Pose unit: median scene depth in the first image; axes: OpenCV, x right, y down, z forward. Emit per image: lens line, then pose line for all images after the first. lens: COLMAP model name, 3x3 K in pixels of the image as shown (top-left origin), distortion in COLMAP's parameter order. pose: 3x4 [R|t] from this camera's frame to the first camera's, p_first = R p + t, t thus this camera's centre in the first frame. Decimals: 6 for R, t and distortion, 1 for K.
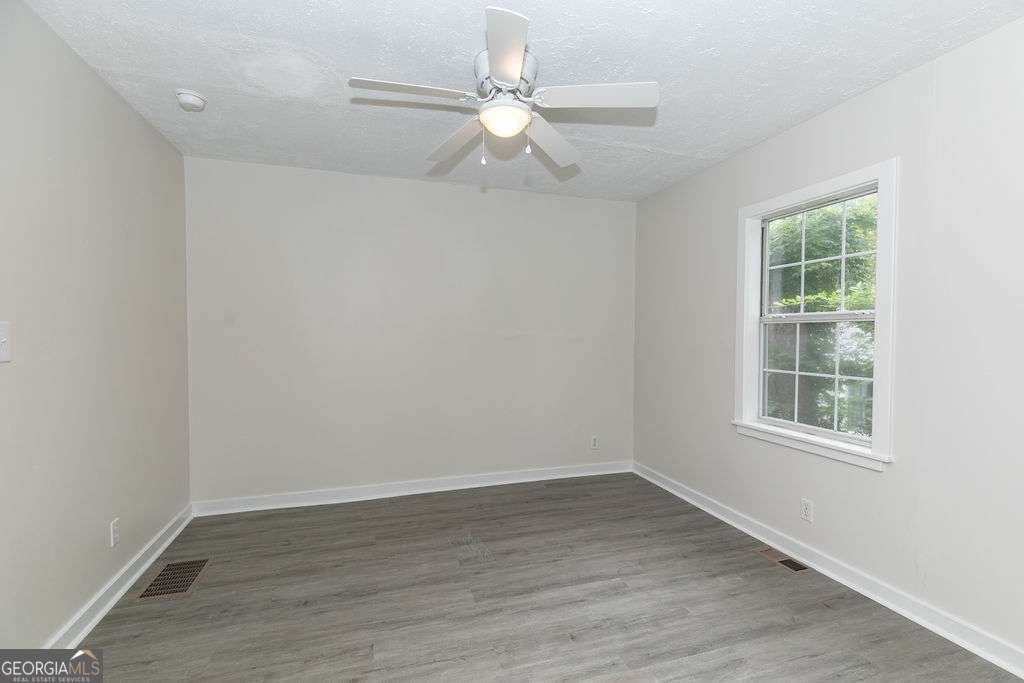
lens RADIAL K [[465.3, 0, 517.5], [0, 465.3, 349.8], [0, 0, 1]] dist [0.010520, 0.000204]
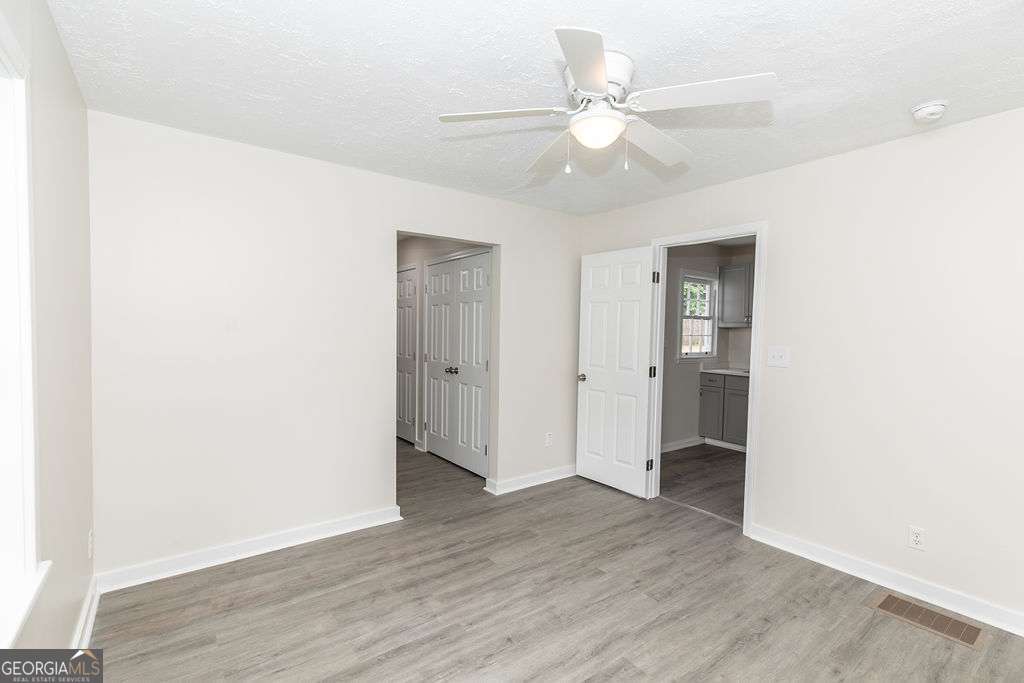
lens RADIAL K [[465.3, 0, 517.5], [0, 465.3, 349.8], [0, 0, 1]] dist [0.010520, 0.000204]
pose [[-0.943474, -0.002045, -0.331439, 0.392553], [-0.029928, 0.996422, 0.079044, -0.111630], [0.330092, 0.084495, -0.940160, 1.676678]]
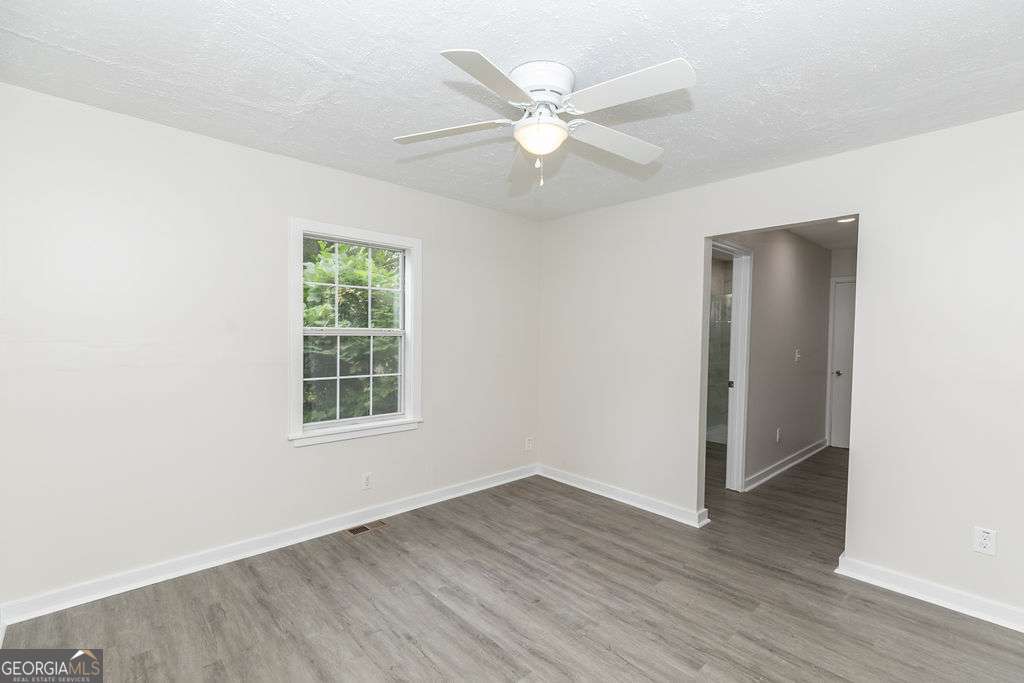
lens RADIAL K [[465.3, 0, 517.5], [0, 465.3, 349.8], [0, 0, 1]] dist [0.010520, 0.000204]
pose [[-0.427630, -0.041701, 0.902991, -0.805195], [0.018794, 0.998309, 0.055003, -0.095151], [-0.903758, 0.040492, -0.426124, 1.322763]]
